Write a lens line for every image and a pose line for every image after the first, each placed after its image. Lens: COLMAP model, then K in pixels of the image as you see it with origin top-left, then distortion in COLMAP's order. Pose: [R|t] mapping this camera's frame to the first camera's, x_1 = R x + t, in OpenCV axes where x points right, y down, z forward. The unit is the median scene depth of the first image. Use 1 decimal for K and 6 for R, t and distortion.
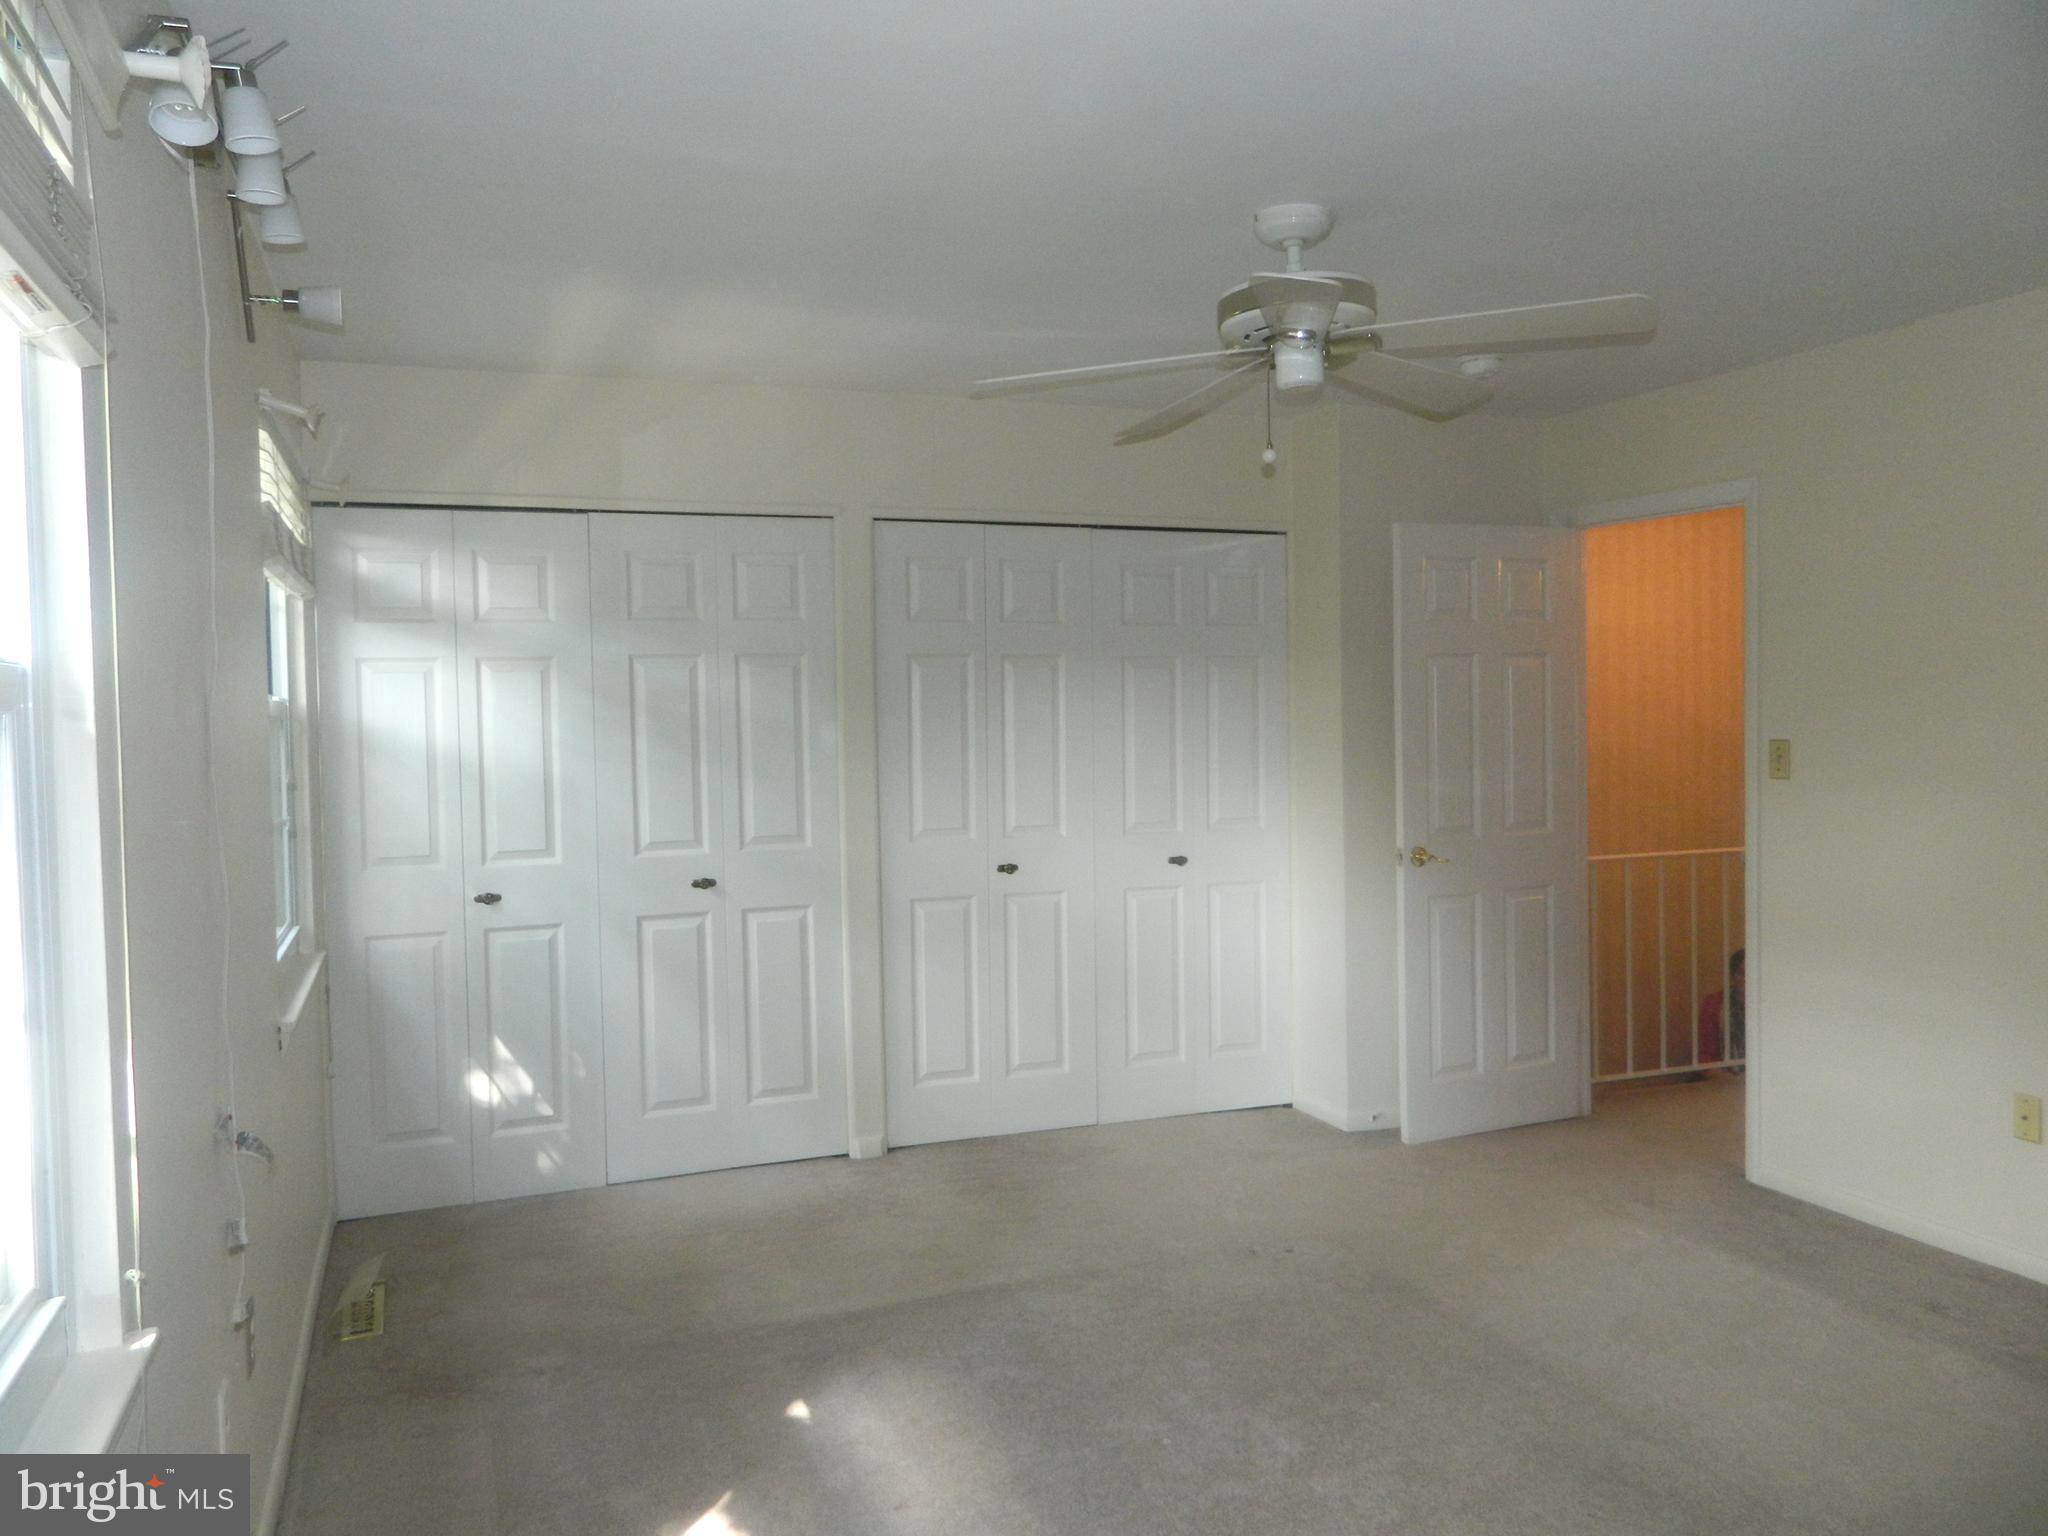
lens RADIAL K [[1513.0, 0, 1007.8], [0, 1513.0, 753.6], [0, 0, 1]] dist [0.004937, -0.007239]
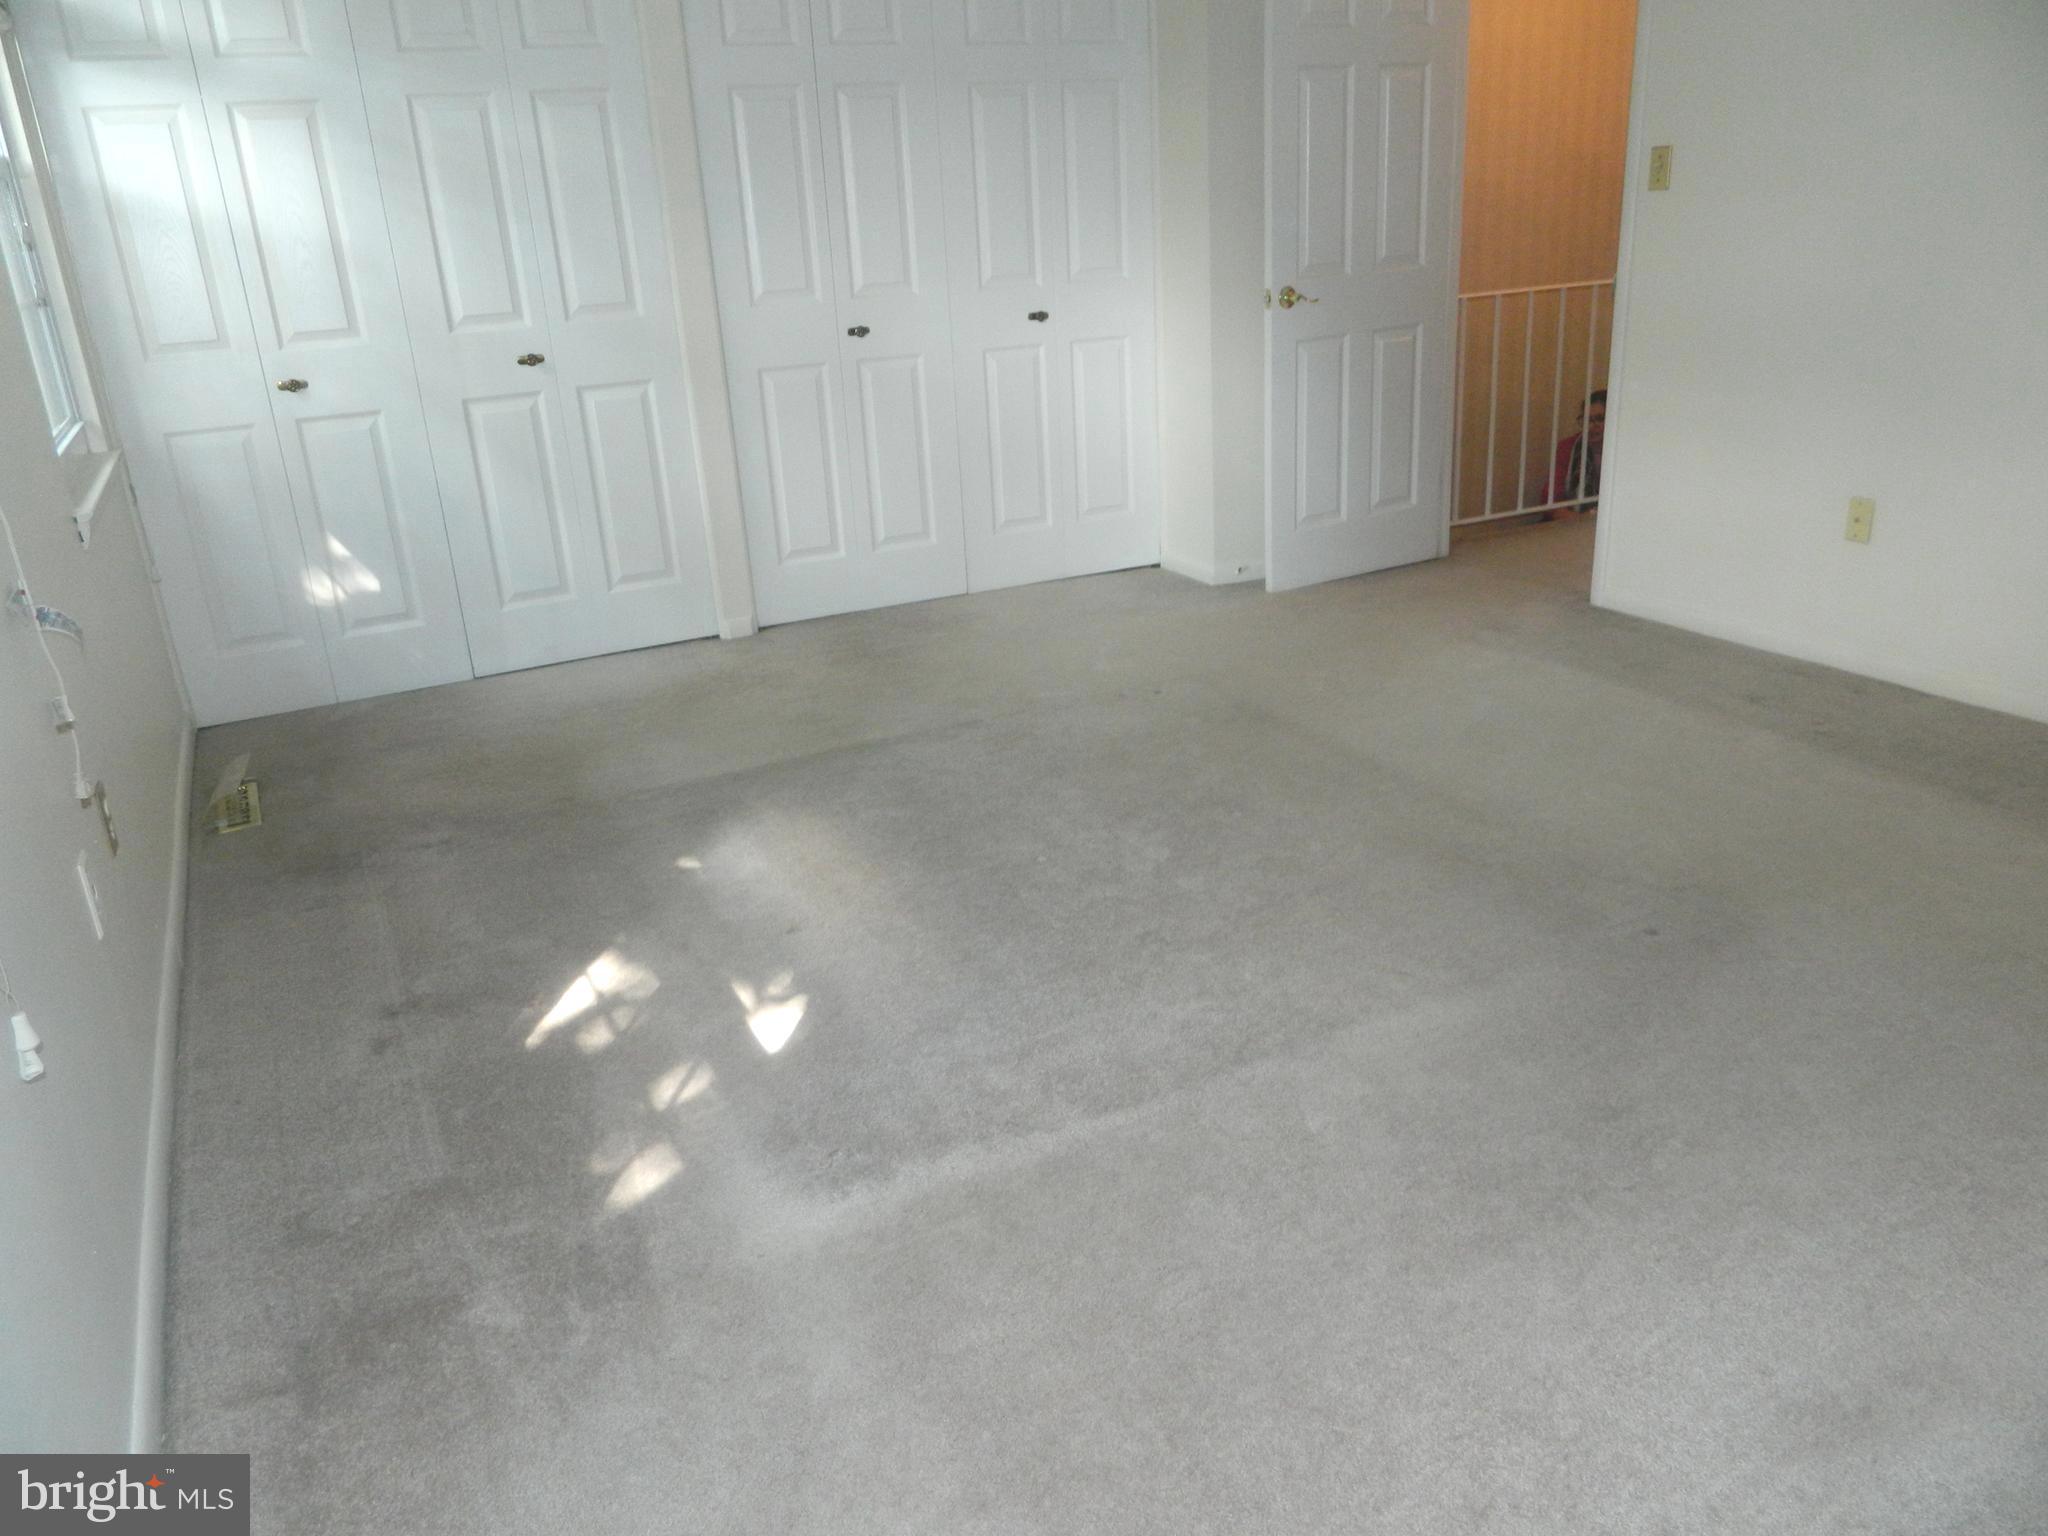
lens RADIAL K [[1513.0, 0, 1008.8], [0, 1513.0, 762.4], [0, 0, 1]] dist [0.004937, -0.007239]
pose [[0.994972, -0.069272, 0.072337, 0.006948], [0.042657, 0.946552, 0.319718, 0.036263], [-0.090618, -0.315024, 0.944748, 0.019045]]
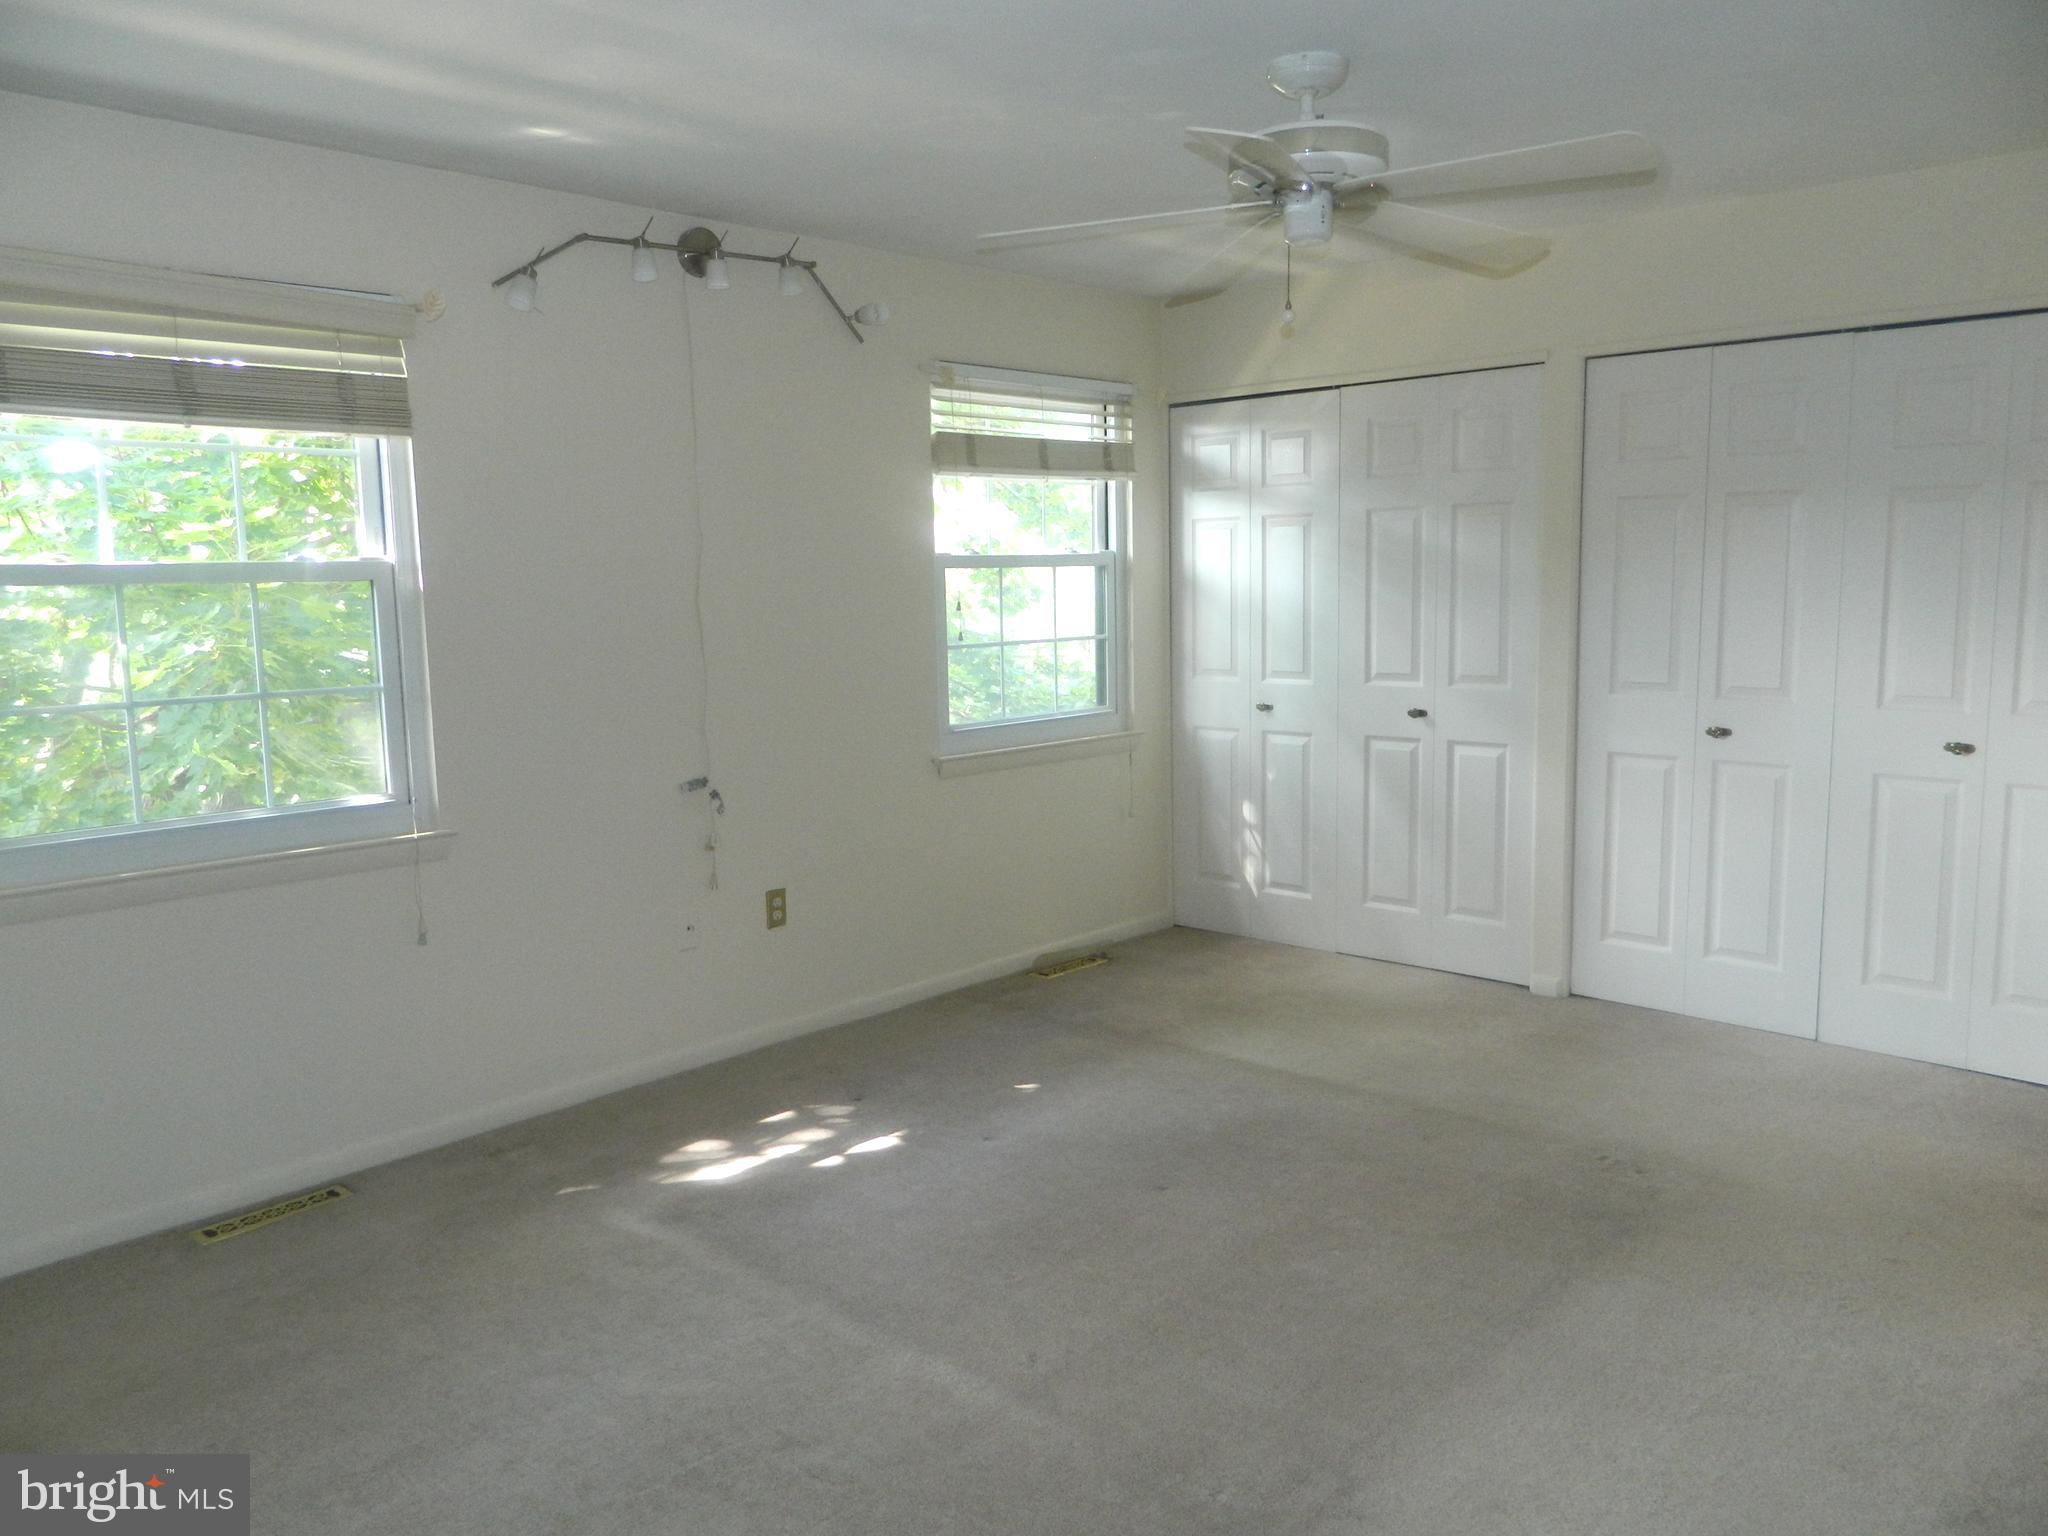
lens RADIAL K [[1513.0, 0, 1012.4], [0, 1513.0, 758.3], [0, 0, 1]] dist [0.004937, -0.007239]
pose [[0.432357, 0.118744, -0.893850, 0.697780], [-0.016700, 0.992176, 0.123729, -0.015061], [0.901548, -0.038568, 0.430957, 0.253484]]
